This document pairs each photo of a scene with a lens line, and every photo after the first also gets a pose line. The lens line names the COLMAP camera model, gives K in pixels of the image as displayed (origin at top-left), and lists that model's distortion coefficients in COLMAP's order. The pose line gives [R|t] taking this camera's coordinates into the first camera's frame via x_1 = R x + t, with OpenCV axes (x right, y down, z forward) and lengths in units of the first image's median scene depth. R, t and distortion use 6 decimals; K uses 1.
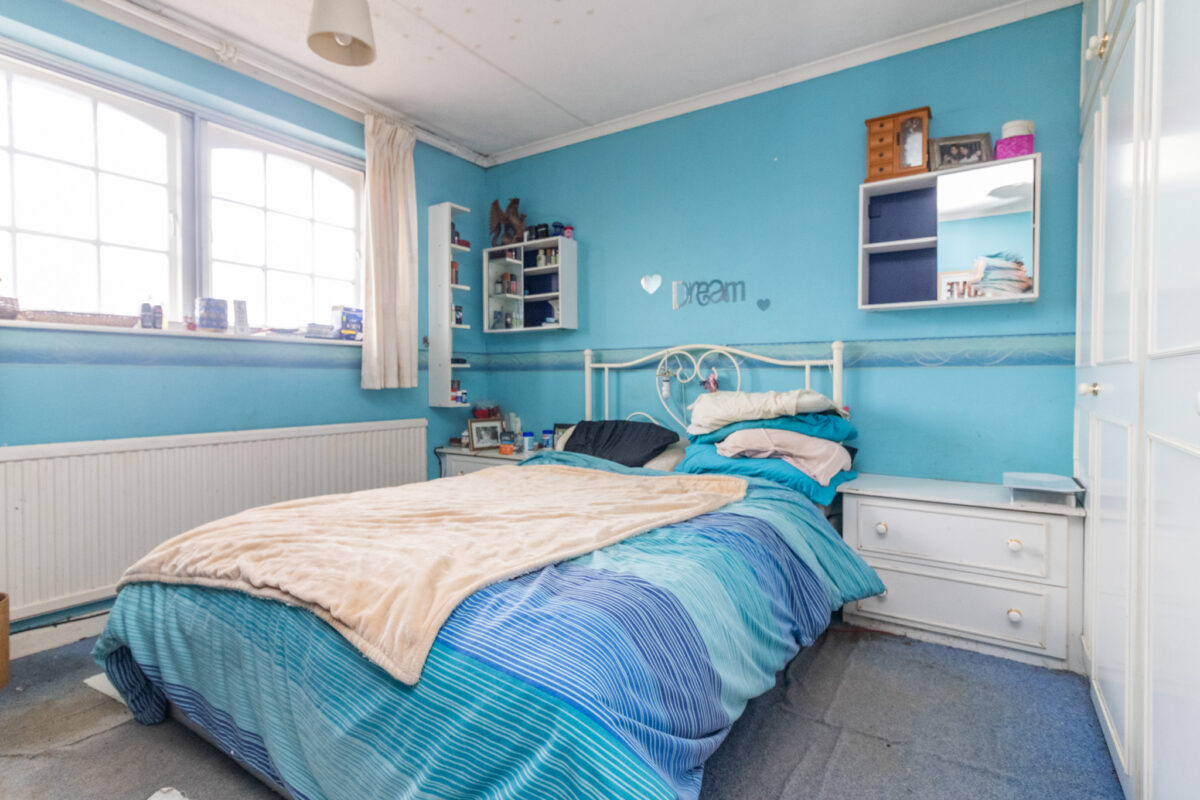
lens RADIAL K [[553.2, 0, 600.1], [0, 553.2, 396.5], [0, 0, 1]] dist [0.007298, -0.001657]
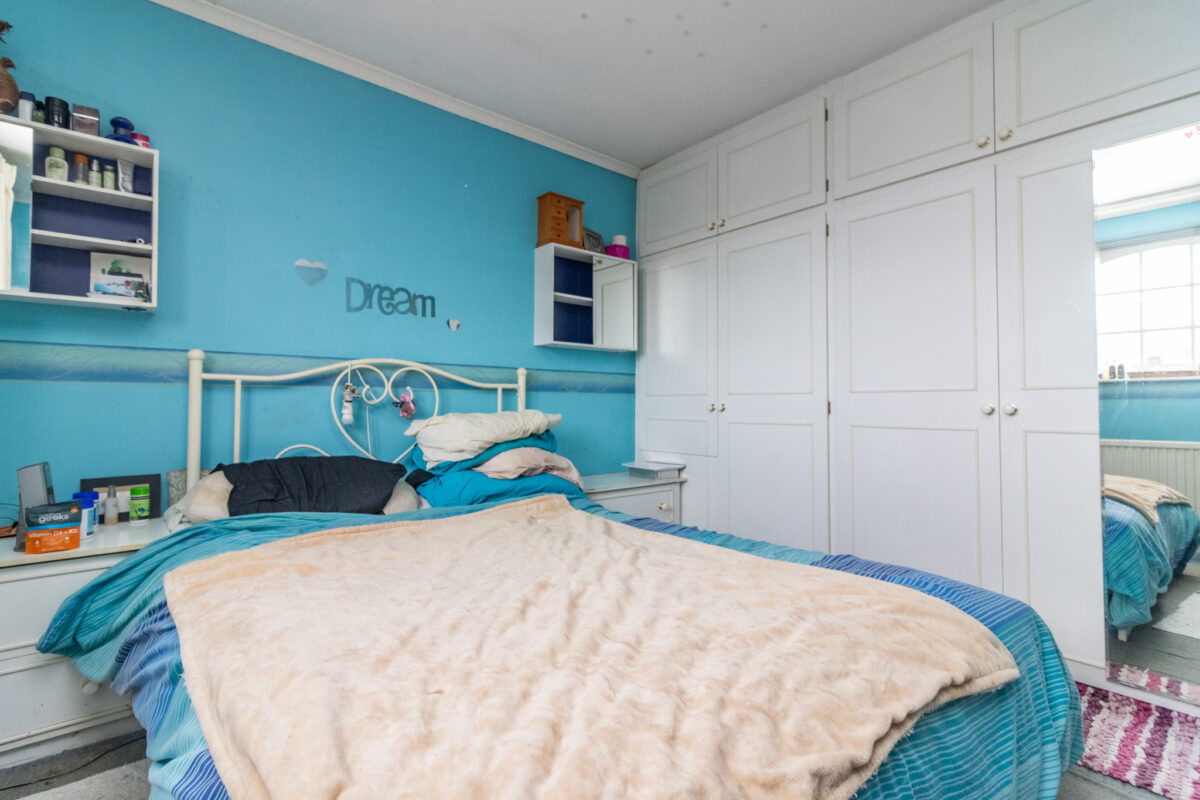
lens RADIAL K [[553.2, 0, 599.5], [0, 553.2, 394.7], [0, 0, 1]] dist [0.007298, -0.001657]
pose [[0.312922, 0.020452, 0.949559, -0.541009], [0.025283, 0.999234, -0.029854, -0.005954], [-0.949442, 0.033350, 0.312165, 0.437462]]
